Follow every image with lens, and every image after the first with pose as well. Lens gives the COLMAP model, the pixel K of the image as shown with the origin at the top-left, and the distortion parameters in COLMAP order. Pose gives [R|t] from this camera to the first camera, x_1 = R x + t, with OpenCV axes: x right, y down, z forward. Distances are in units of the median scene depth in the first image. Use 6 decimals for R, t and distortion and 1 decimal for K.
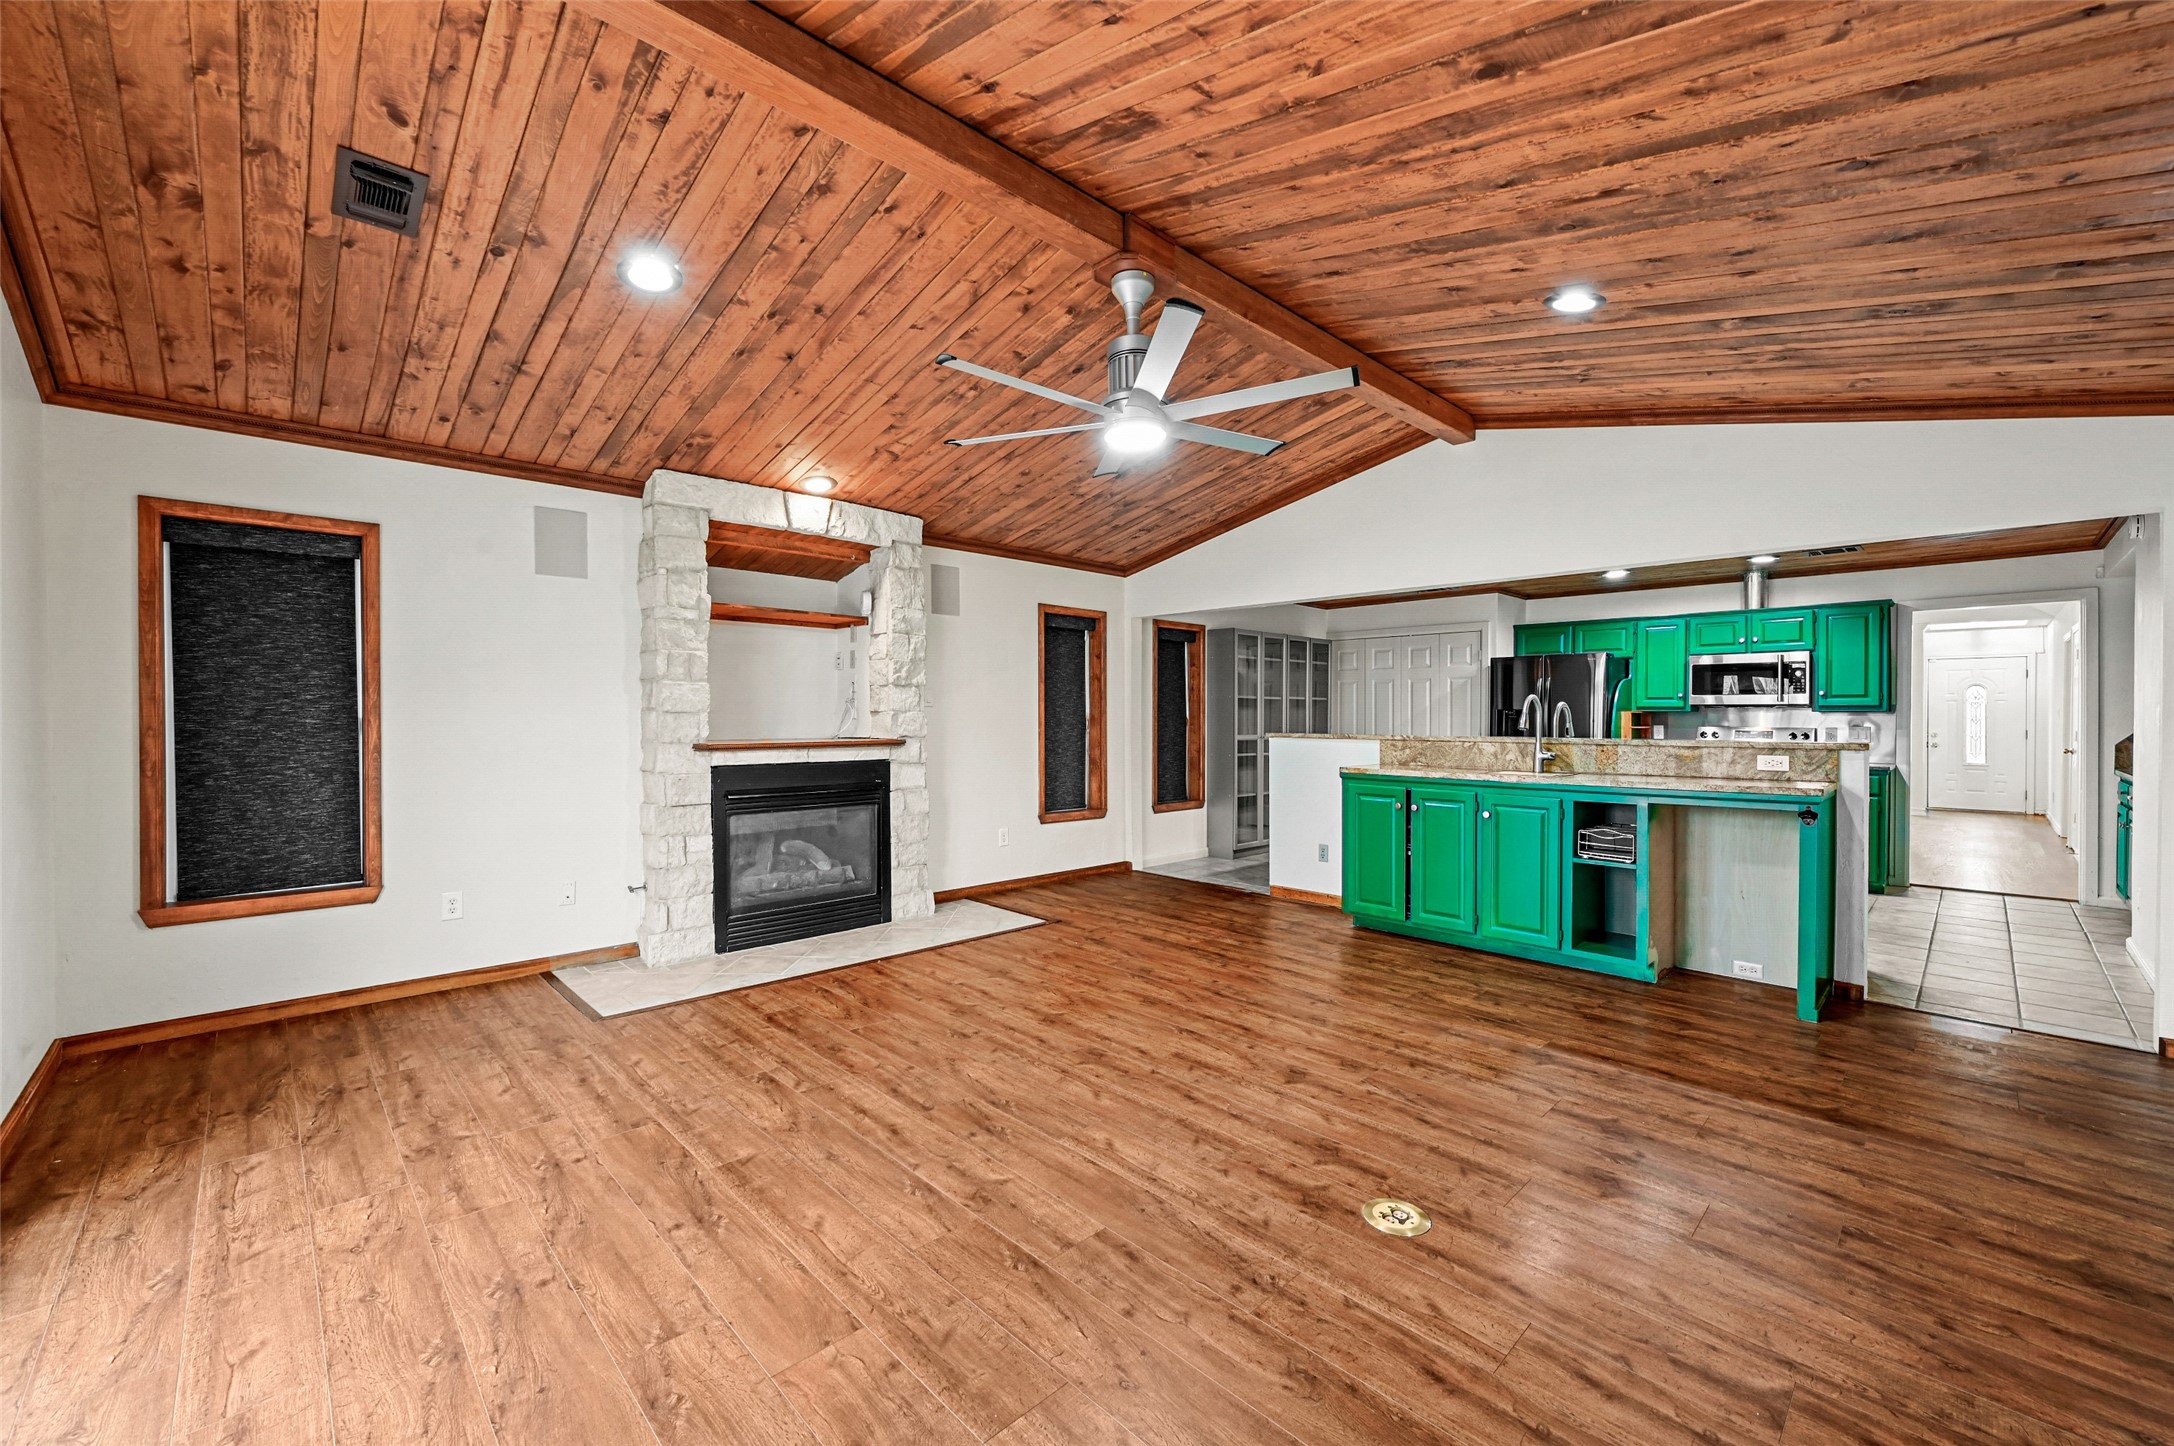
lens RADIAL K [[865.4, 0, 1080.8], [0, 865.4, 716.7], [0, 0, 1]] dist [-0.000324, 0.000231]
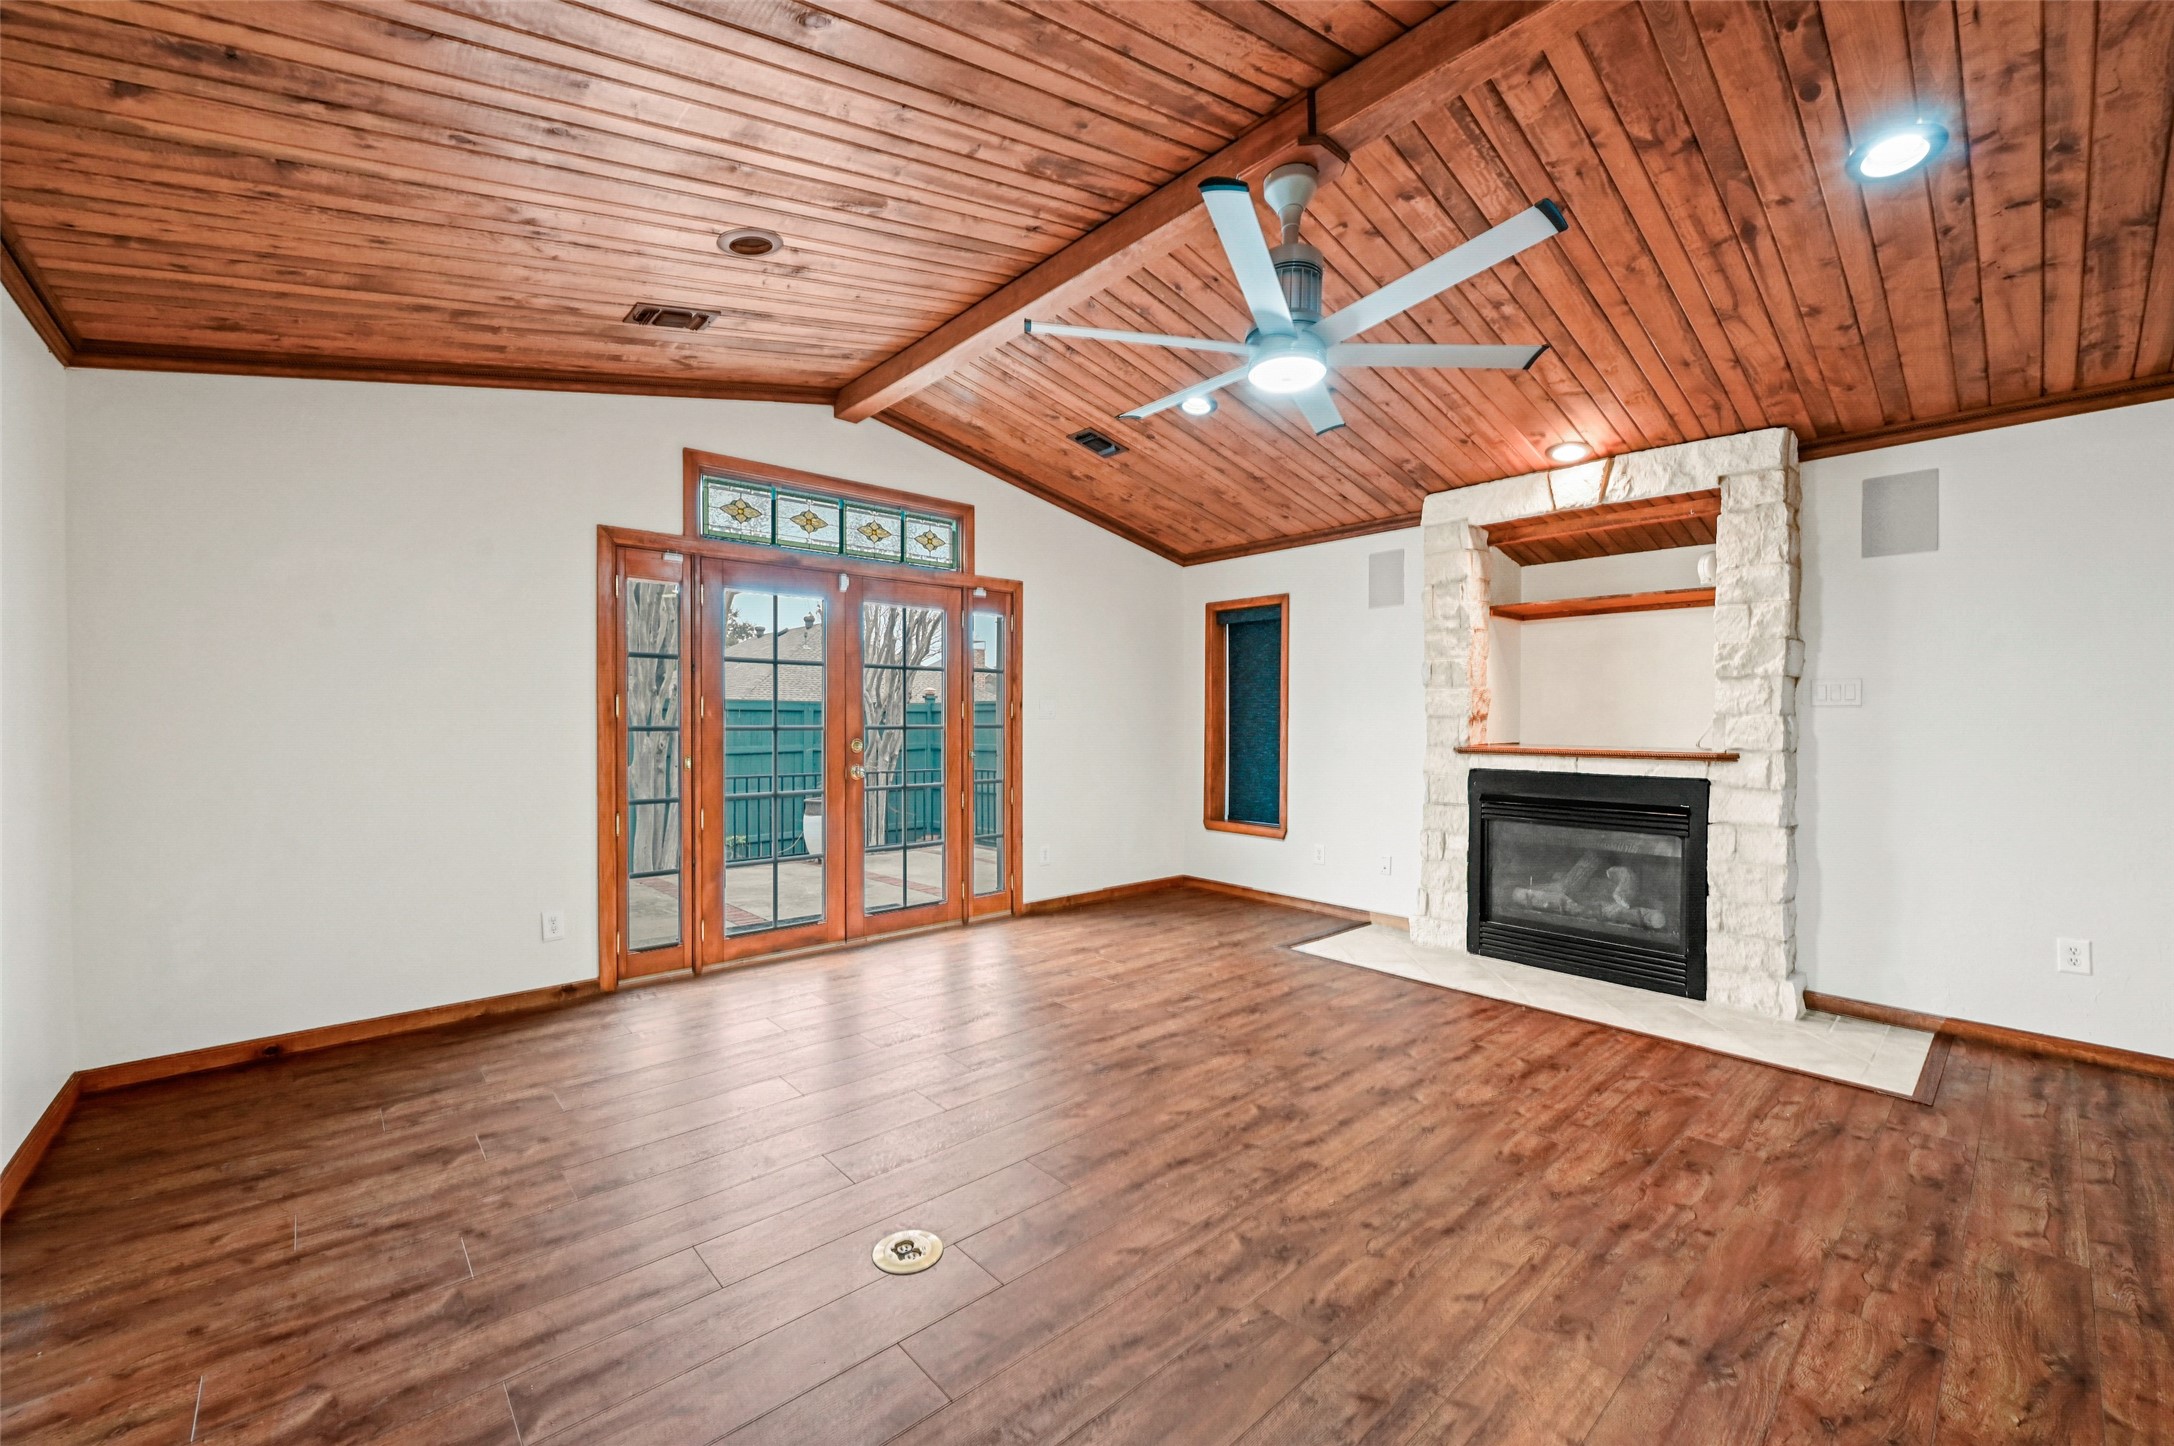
lens RADIAL K [[865.4, 0, 1080.1], [0, 865.4, 726.9], [0, 0, 1]] dist [-0.000324, 0.000231]
pose [[-0.039624, 0.007157, -0.999189, 0.590713], [-0.003052, 0.999969, 0.007284, 0.001471], [0.999210, 0.003338, -0.039601, 0.559185]]
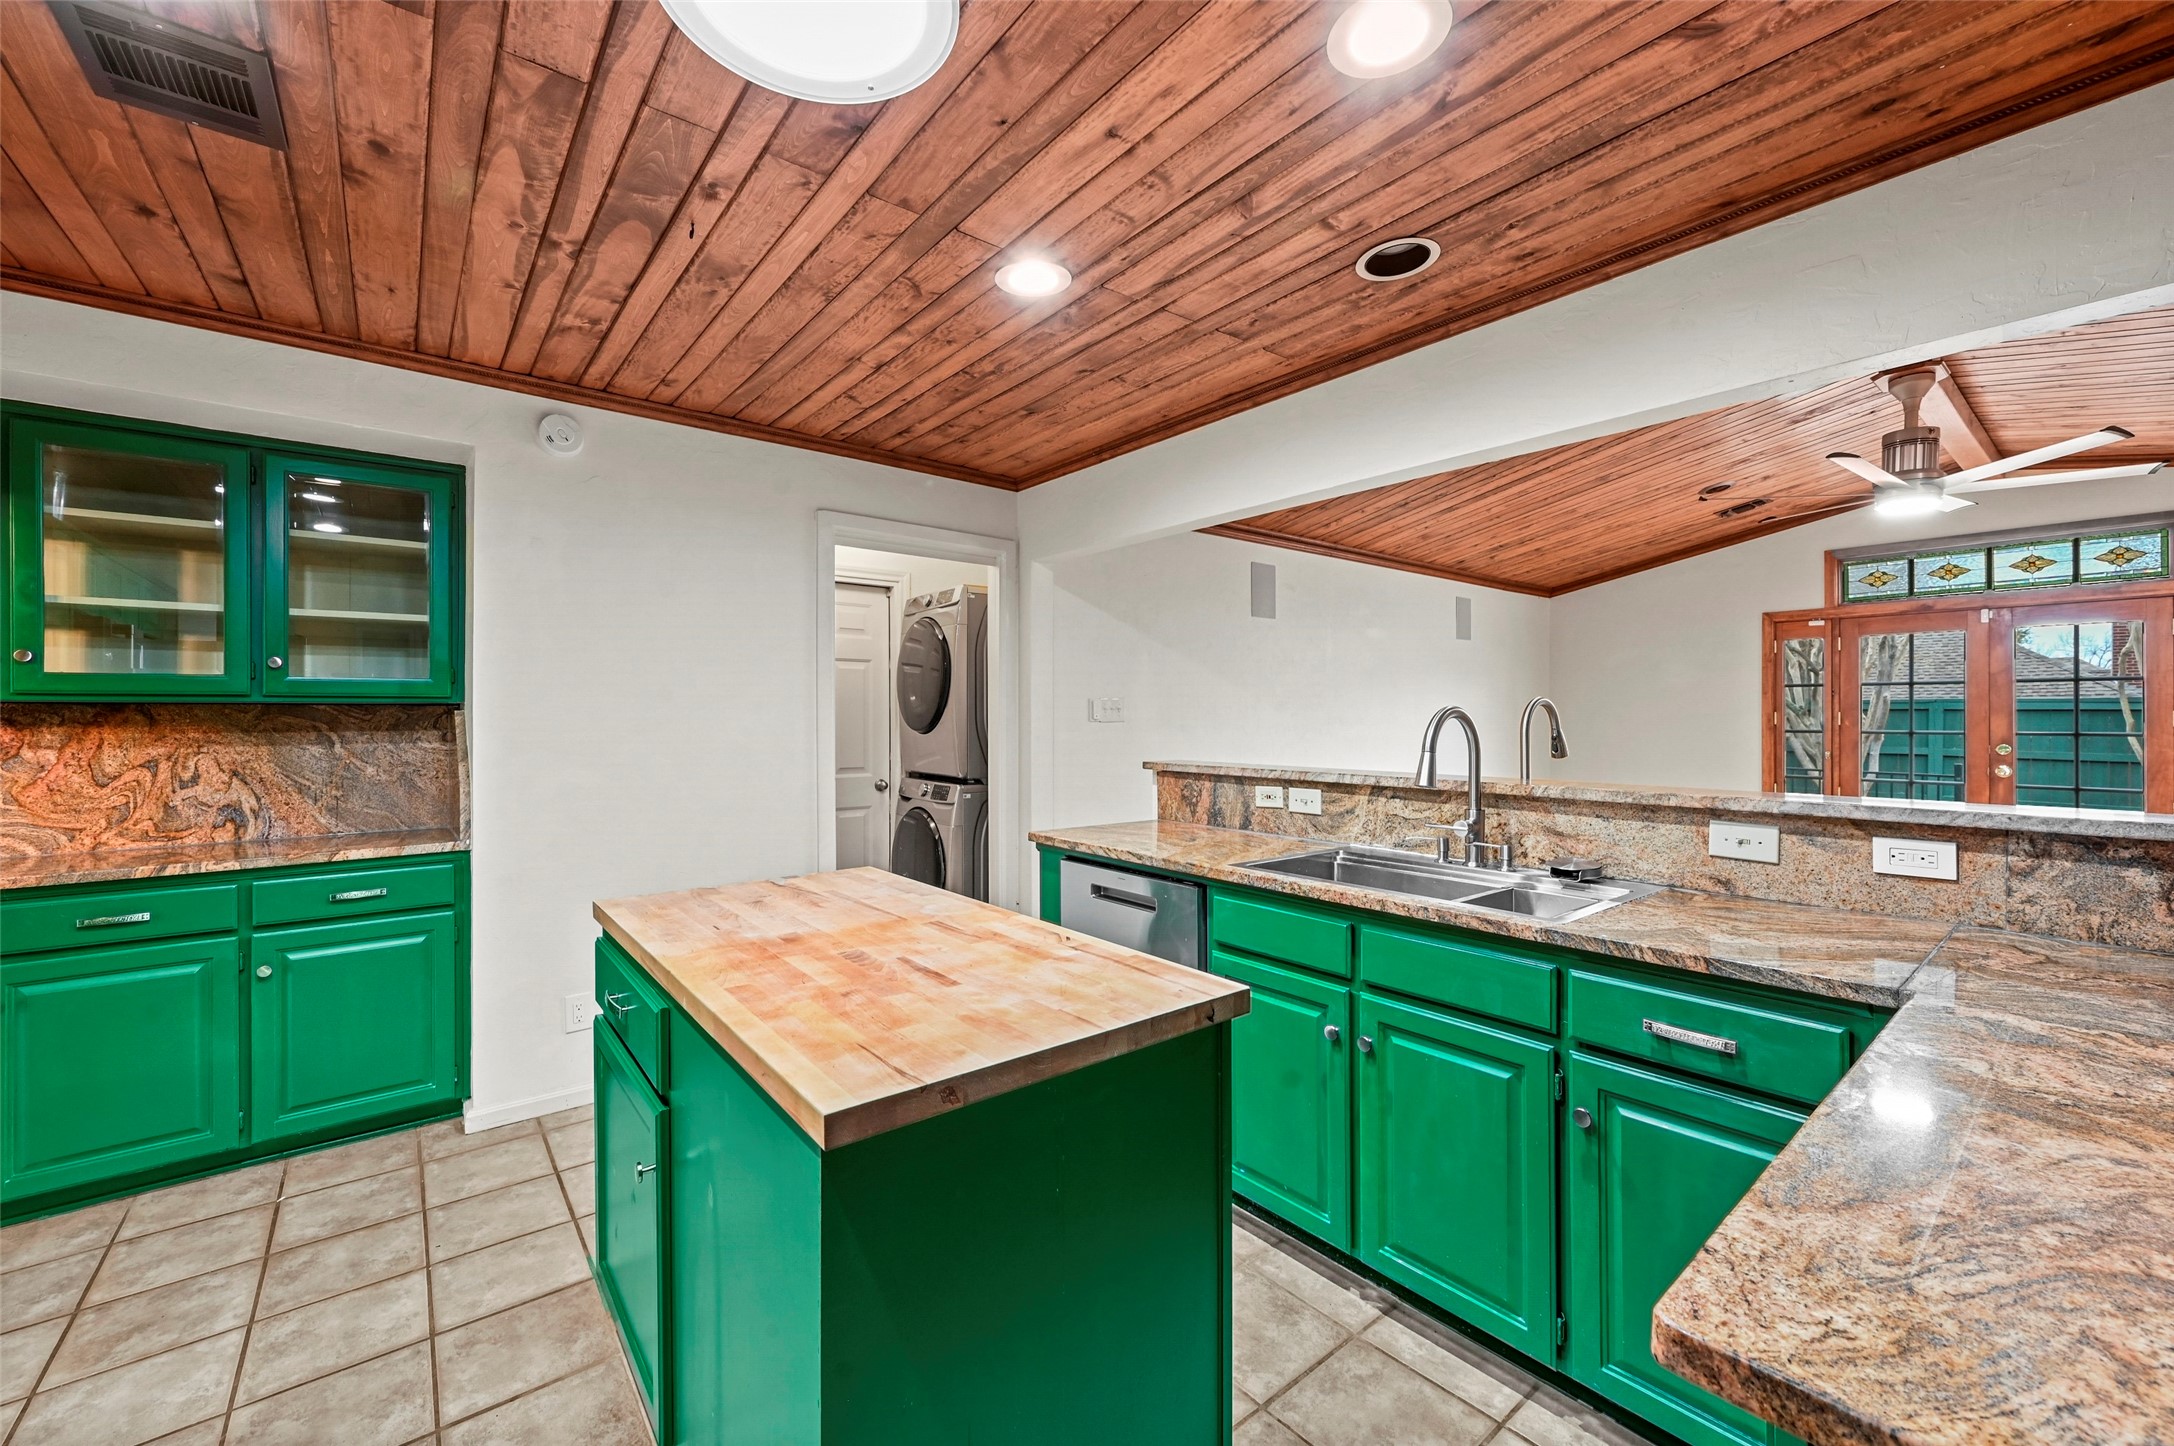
lens RADIAL K [[865.4, 0, 1088.4], [0, 865.4, 709.5], [0, 0, 1]] dist [-0.000324, 0.000231]
pose [[-0.996976, 0.001991, 0.077679, 0.764874], [0.001193, 0.999946, -0.010321, -0.012093], [-0.077696, -0.010197, -0.996925, 1.532640]]
